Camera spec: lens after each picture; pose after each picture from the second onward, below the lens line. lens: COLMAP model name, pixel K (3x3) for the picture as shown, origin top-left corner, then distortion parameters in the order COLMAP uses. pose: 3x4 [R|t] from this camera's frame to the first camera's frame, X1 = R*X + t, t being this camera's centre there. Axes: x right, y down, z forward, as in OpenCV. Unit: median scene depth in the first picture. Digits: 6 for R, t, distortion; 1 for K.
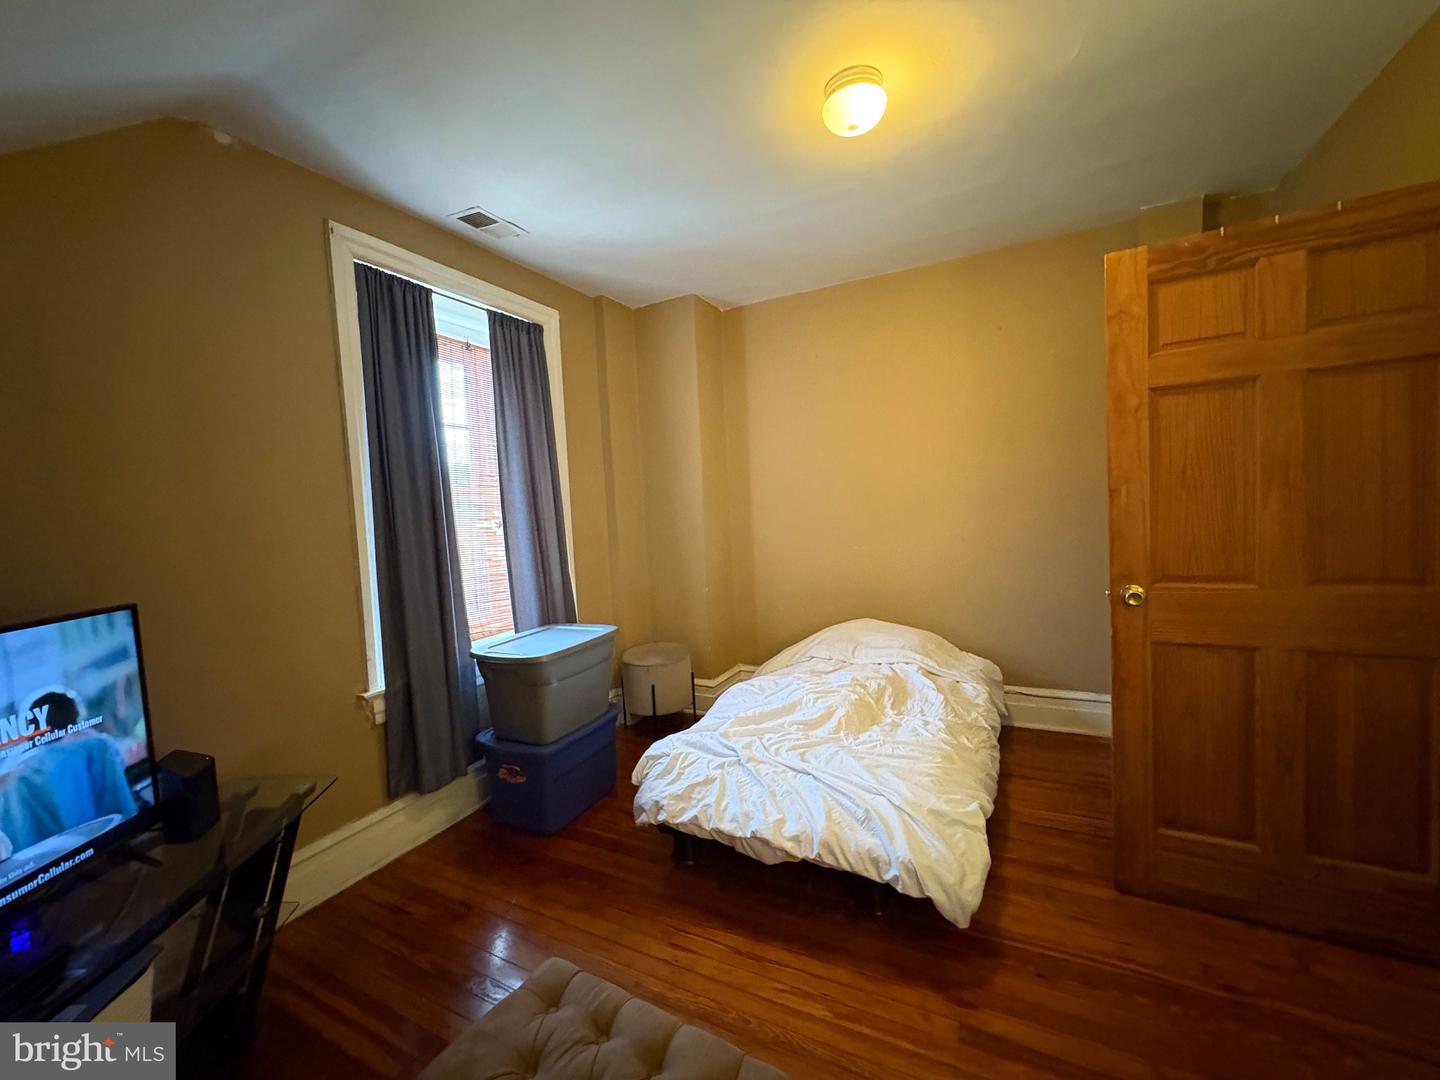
lens RADIAL K [[573.1, 0, 720.0], [0, 573.1, 540.0], [0, 0, 1]] dist [-0.002284, 0.000007]
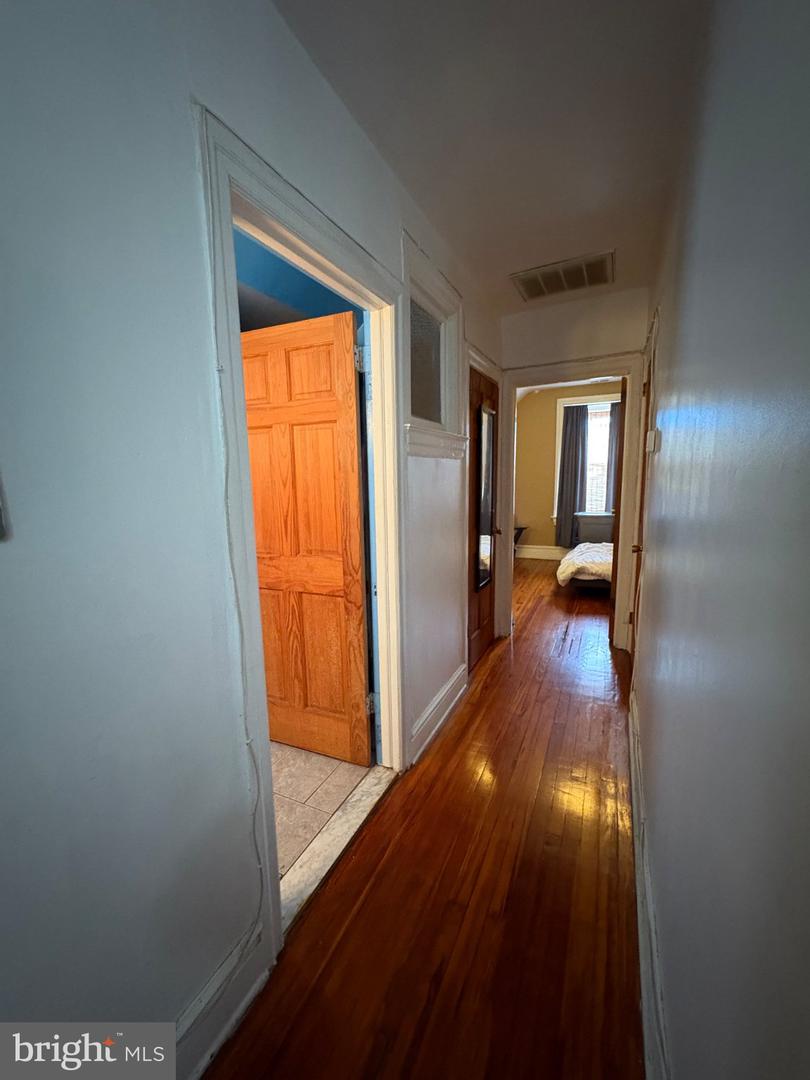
lens RADIAL K [[429.8, 0, 405.0], [0, 429.8, 540.0], [0, 0, 1]] dist [-0.002284, 0.000007]
pose [[0.024013, 0.189514, -0.981584, 2.608848], [-0.040659, 0.981240, 0.188453, -0.111775], [0.998885, 0.035385, 0.031268, -0.148898]]
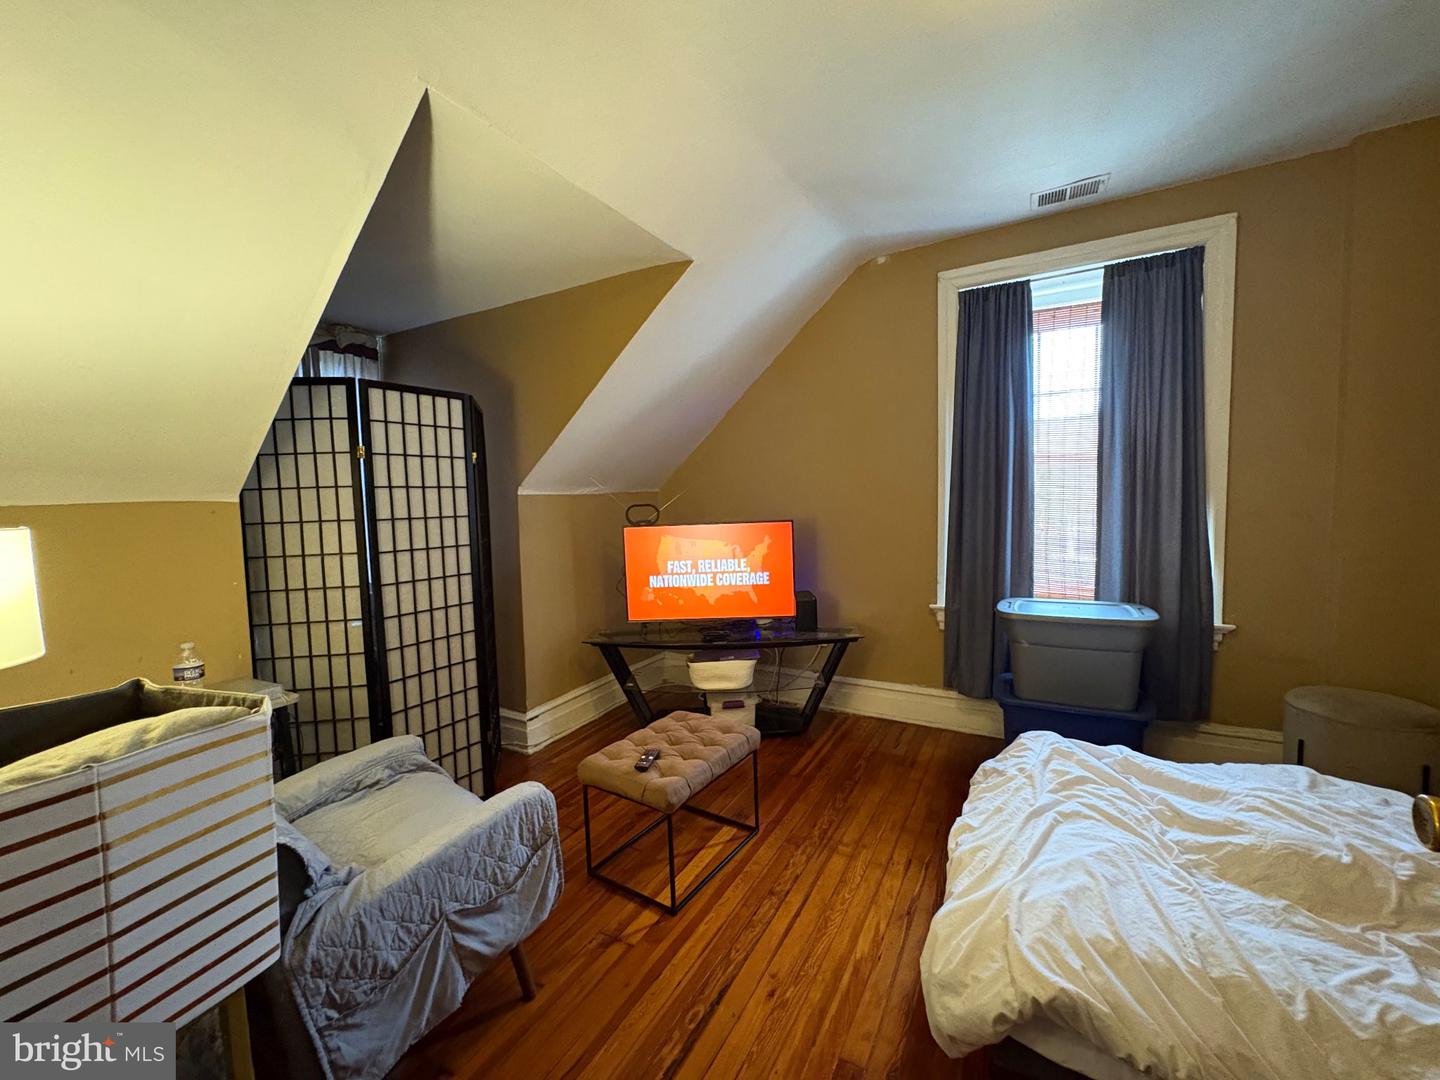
lens RADIAL K [[573.1, 0, 720.0], [0, 573.1, 540.0], [0, 0, 1]] dist [-0.002284, 0.000007]
pose [[-0.047328, 0.121380, -0.991477, 0.885897], [-0.035206, 0.991770, 0.123096, -0.055227], [0.998259, 0.040732, -0.042665, 0.569240]]
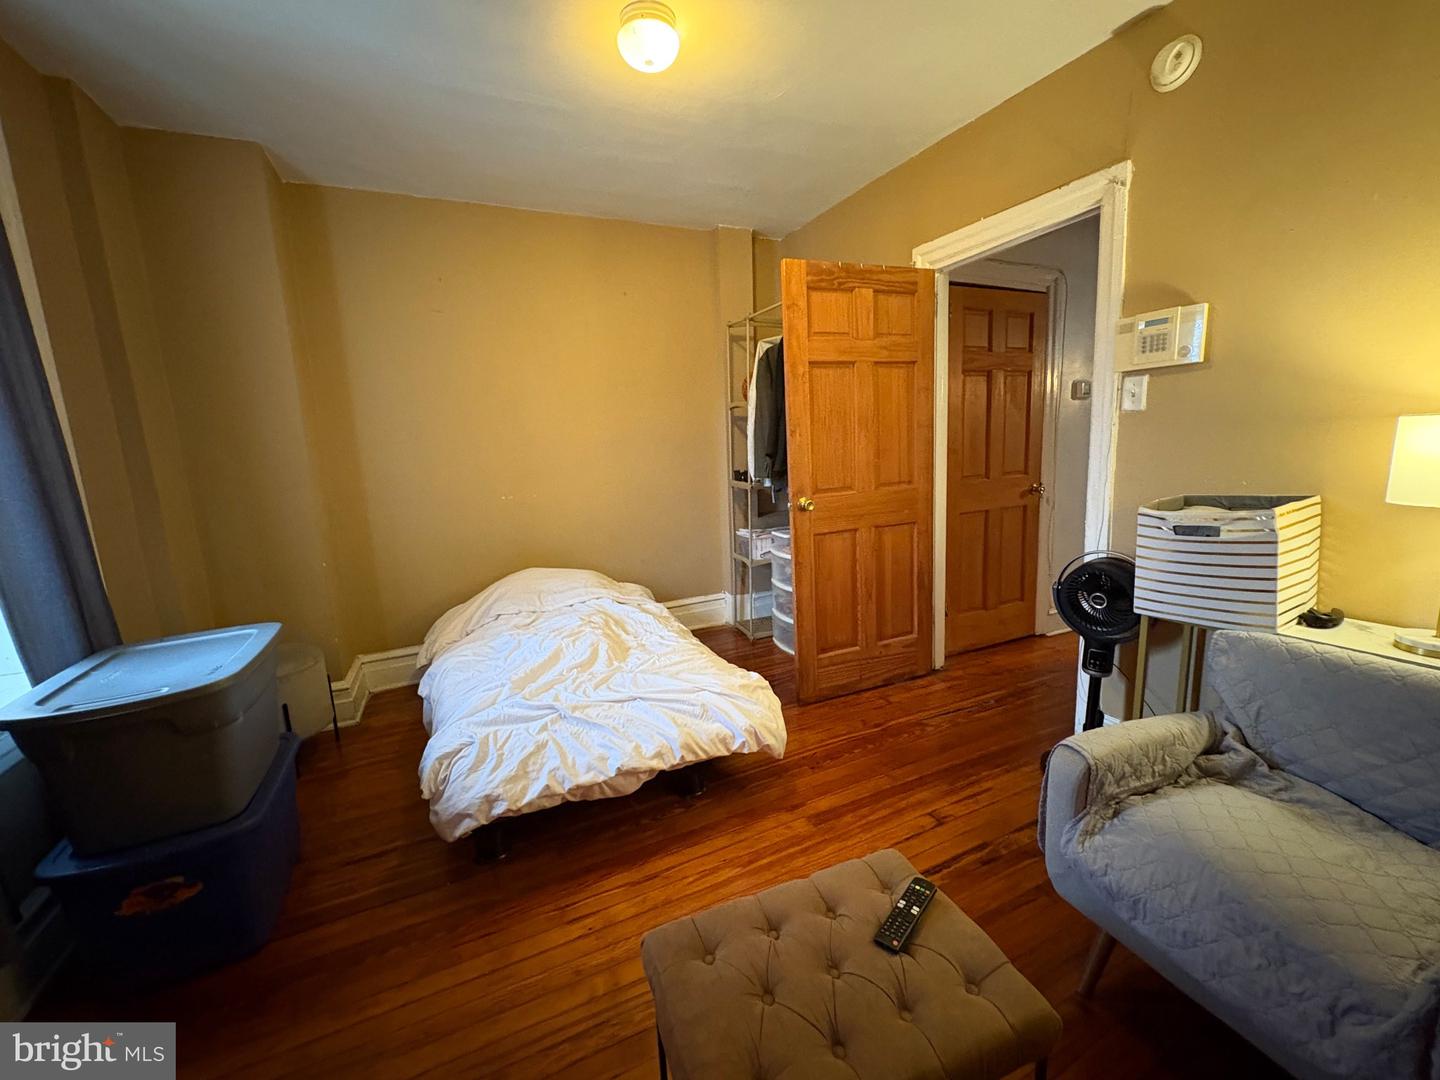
lens RADIAL K [[573.1, 0, 720.0], [0, 573.1, 540.0], [0, 0, 1]] dist [-0.002284, 0.000007]
pose [[0.621350, -0.109672, 0.775820, -0.506224], [0.064431, 0.993954, 0.088906, 0.038599], [-0.780880, -0.005255, 0.624660, 0.226742]]
